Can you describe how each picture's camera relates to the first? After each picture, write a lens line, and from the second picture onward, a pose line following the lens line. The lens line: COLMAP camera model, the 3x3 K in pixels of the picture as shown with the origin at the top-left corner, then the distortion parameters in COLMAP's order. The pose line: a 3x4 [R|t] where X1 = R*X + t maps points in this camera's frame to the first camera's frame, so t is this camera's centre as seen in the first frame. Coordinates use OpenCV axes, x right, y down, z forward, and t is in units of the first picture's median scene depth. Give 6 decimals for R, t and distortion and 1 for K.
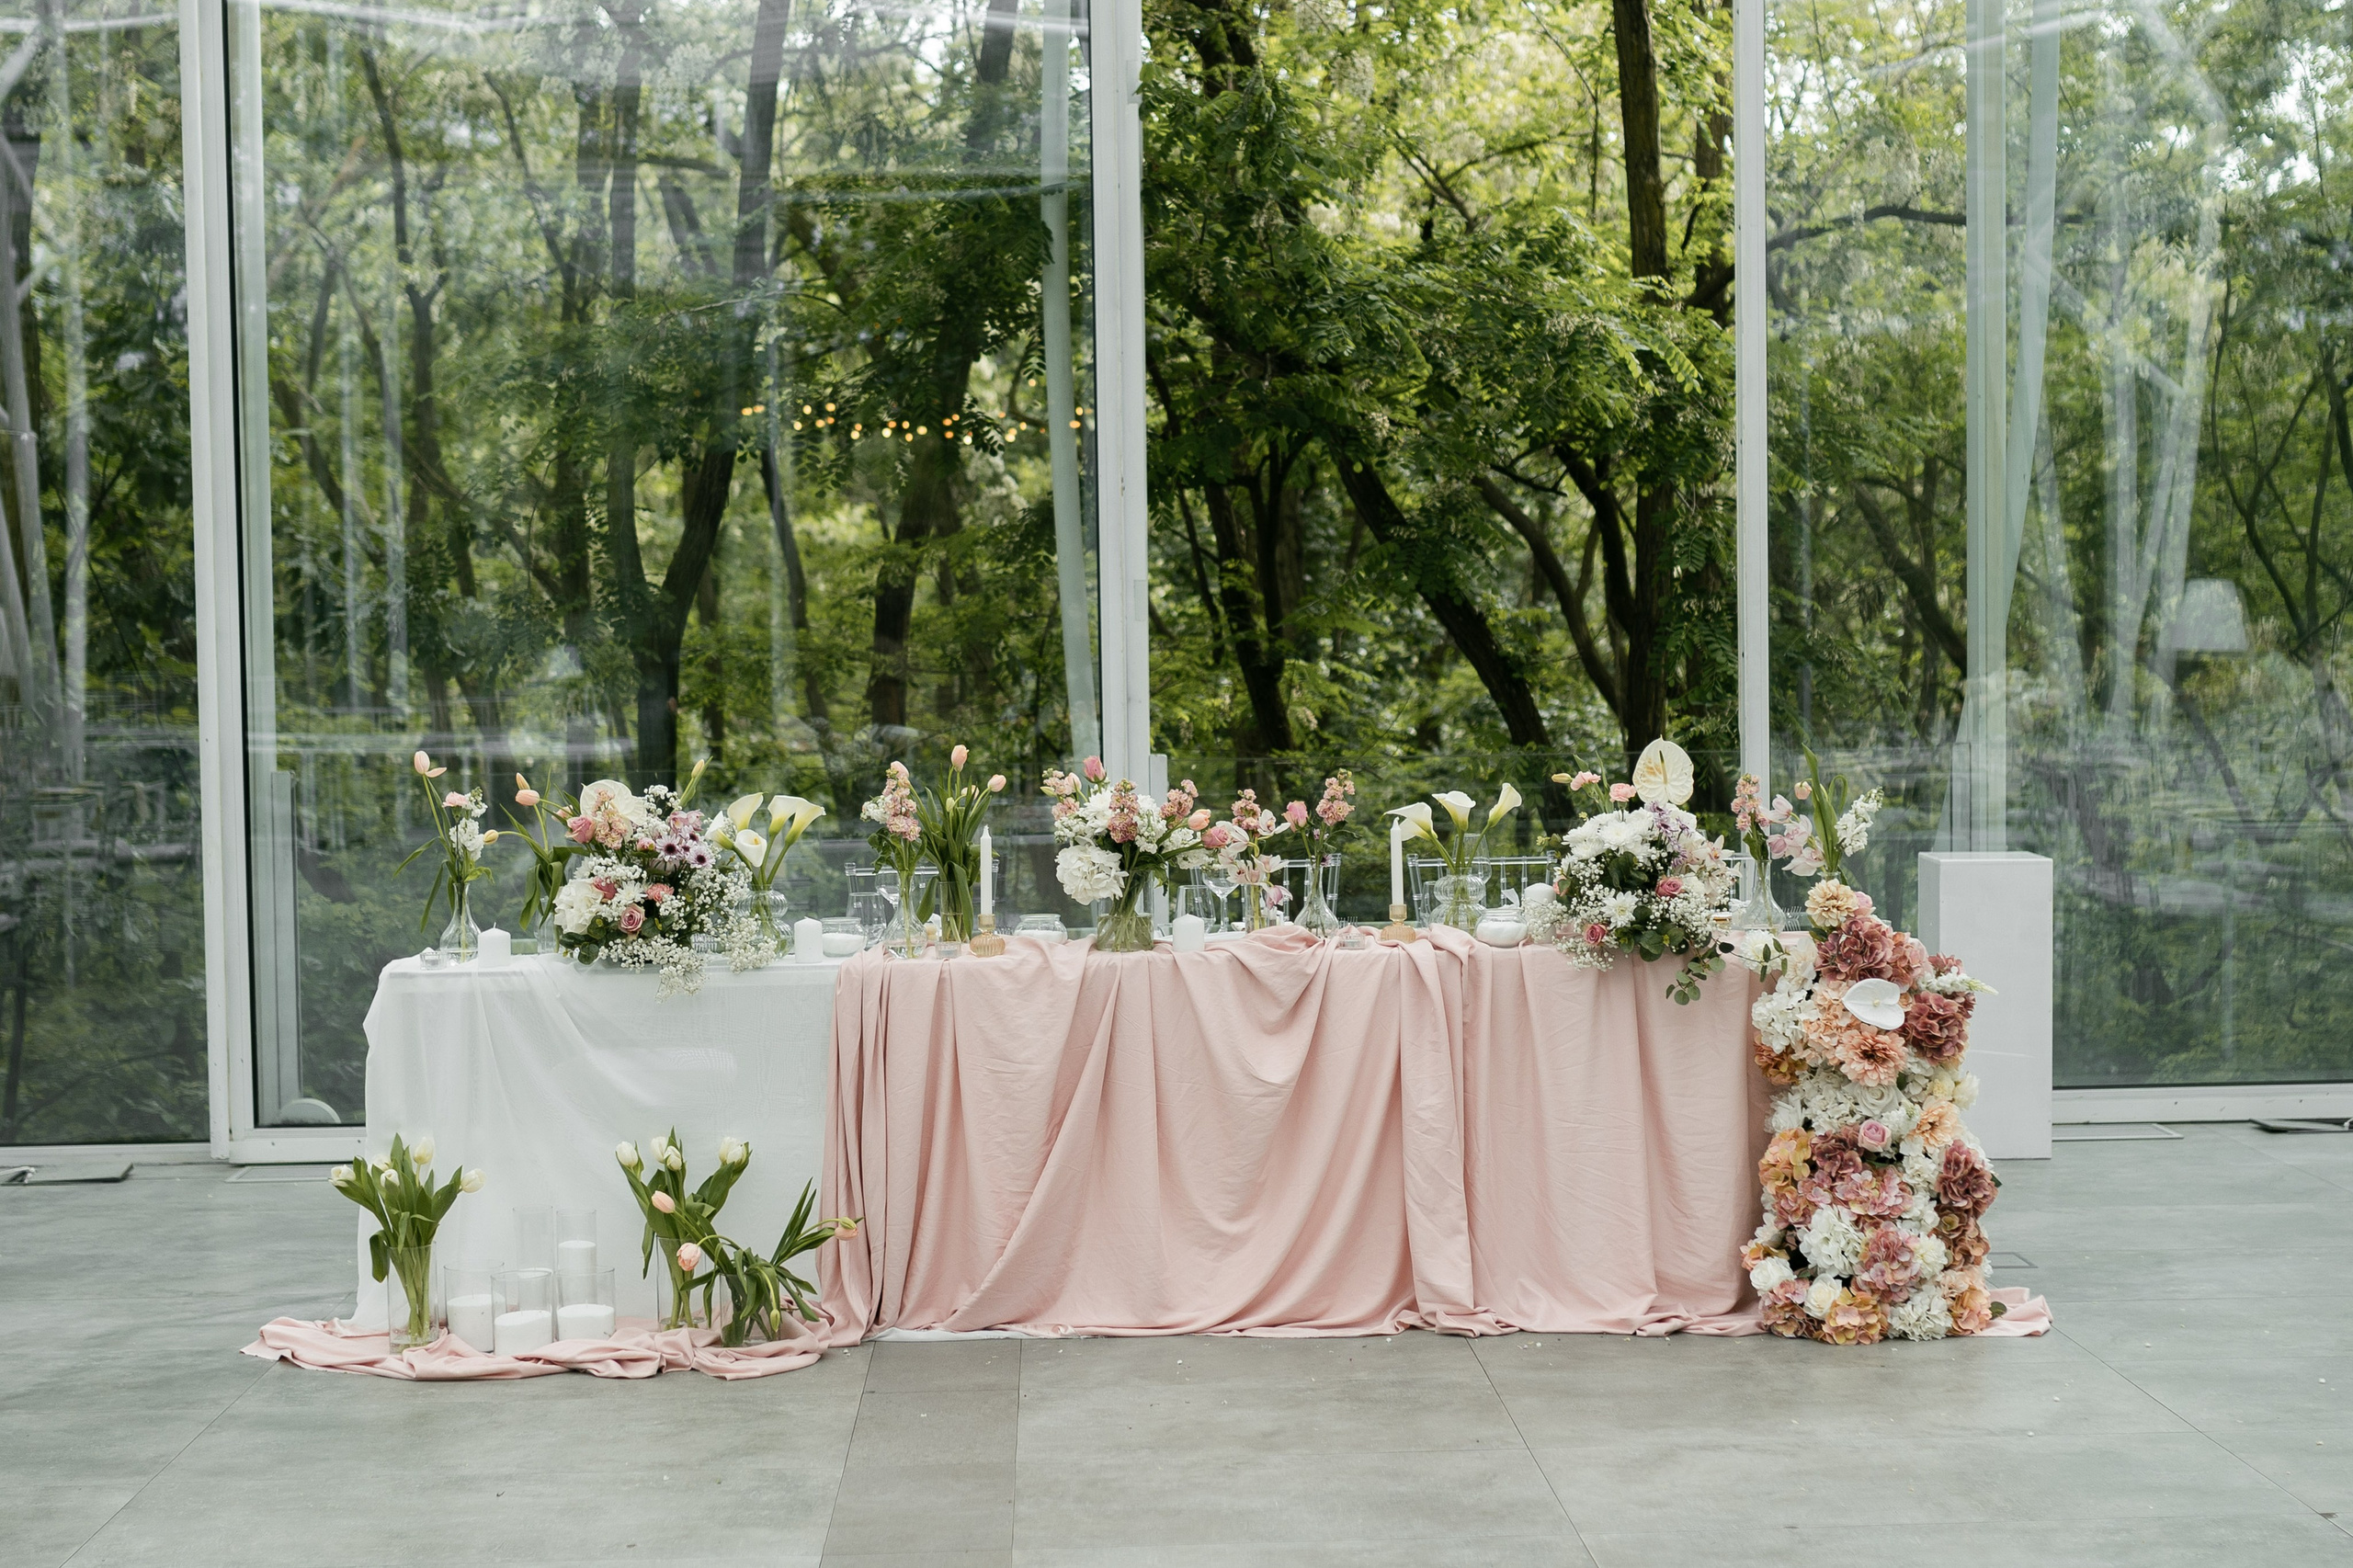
lens RADIAL K [[3485.1, 0, 1176.5], [0, 3485.1, 784.0], [0, 0, 1]] dist [0.008384, -0.001774]
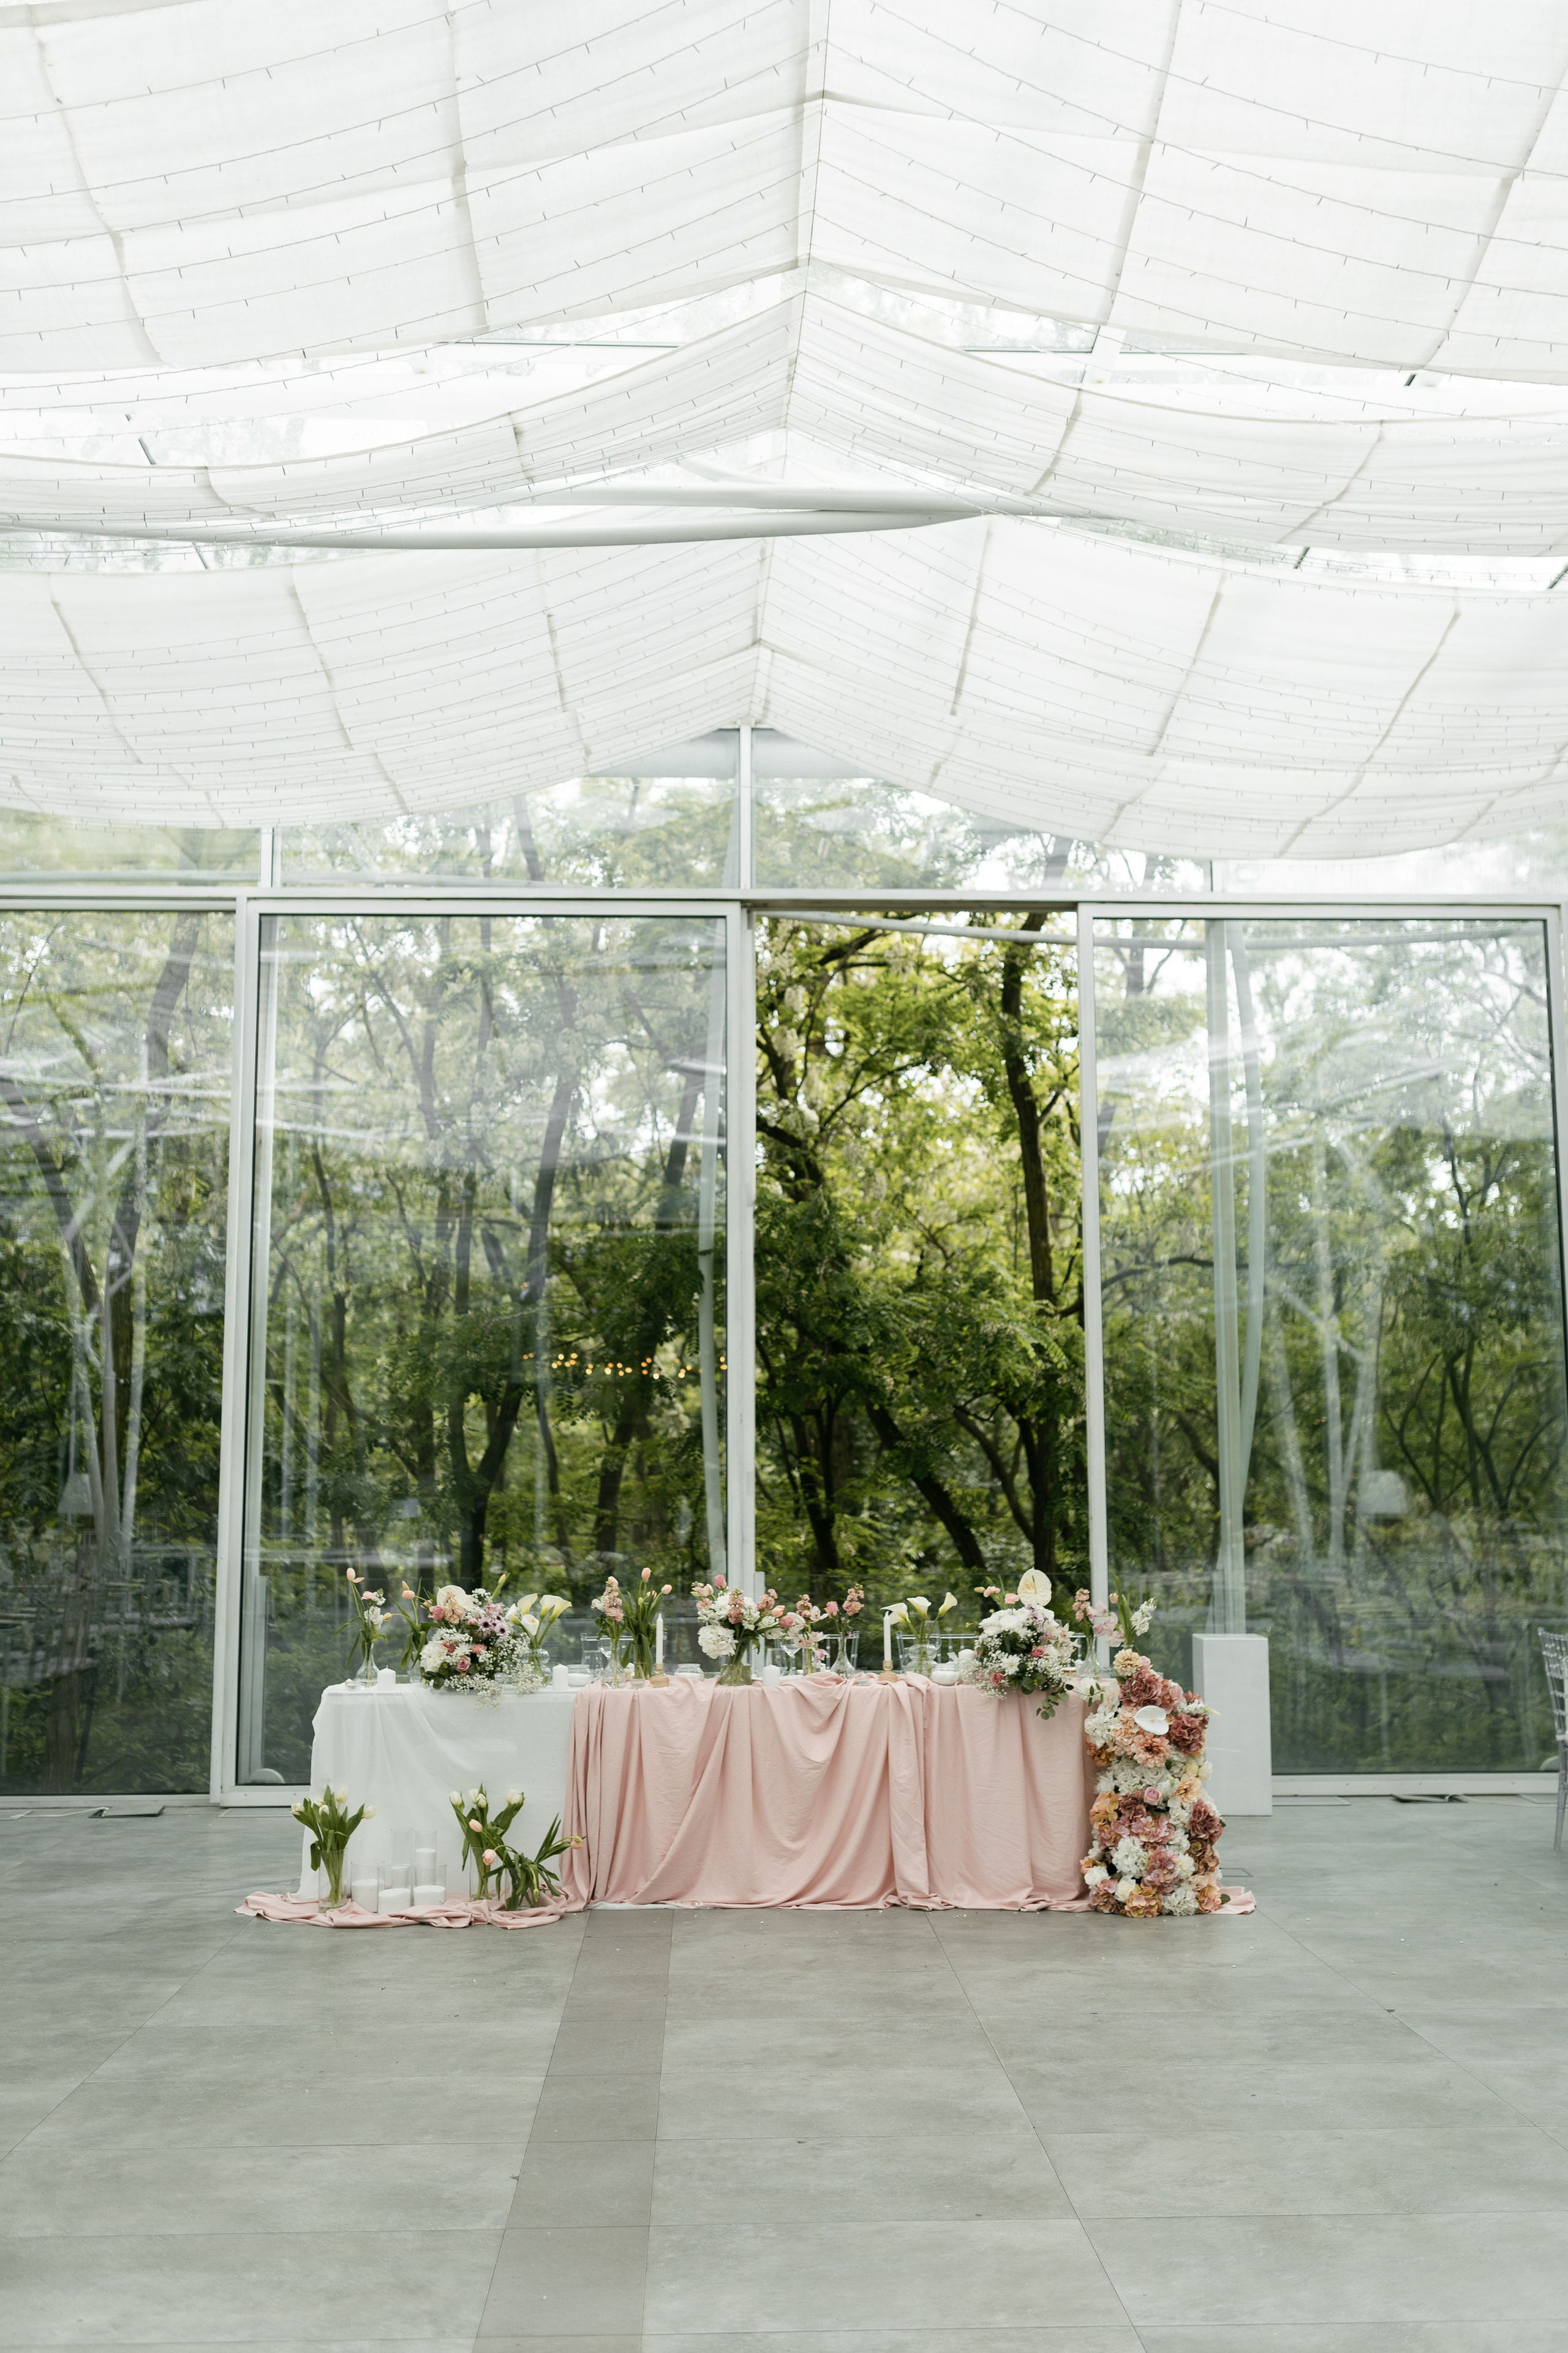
lens RADIAL K [[2156.0, 0, 784.0], [0, 2156.0, 1176.5], [0, 0, 1]] dist [0.001813, 0.012481]
pose [[0.999940, 0.010893, -0.001422, 0.008691], [-0.010968, 0.982602, -0.185397, -0.003970], [-0.000622, 0.185402, 0.982663, -0.140081]]
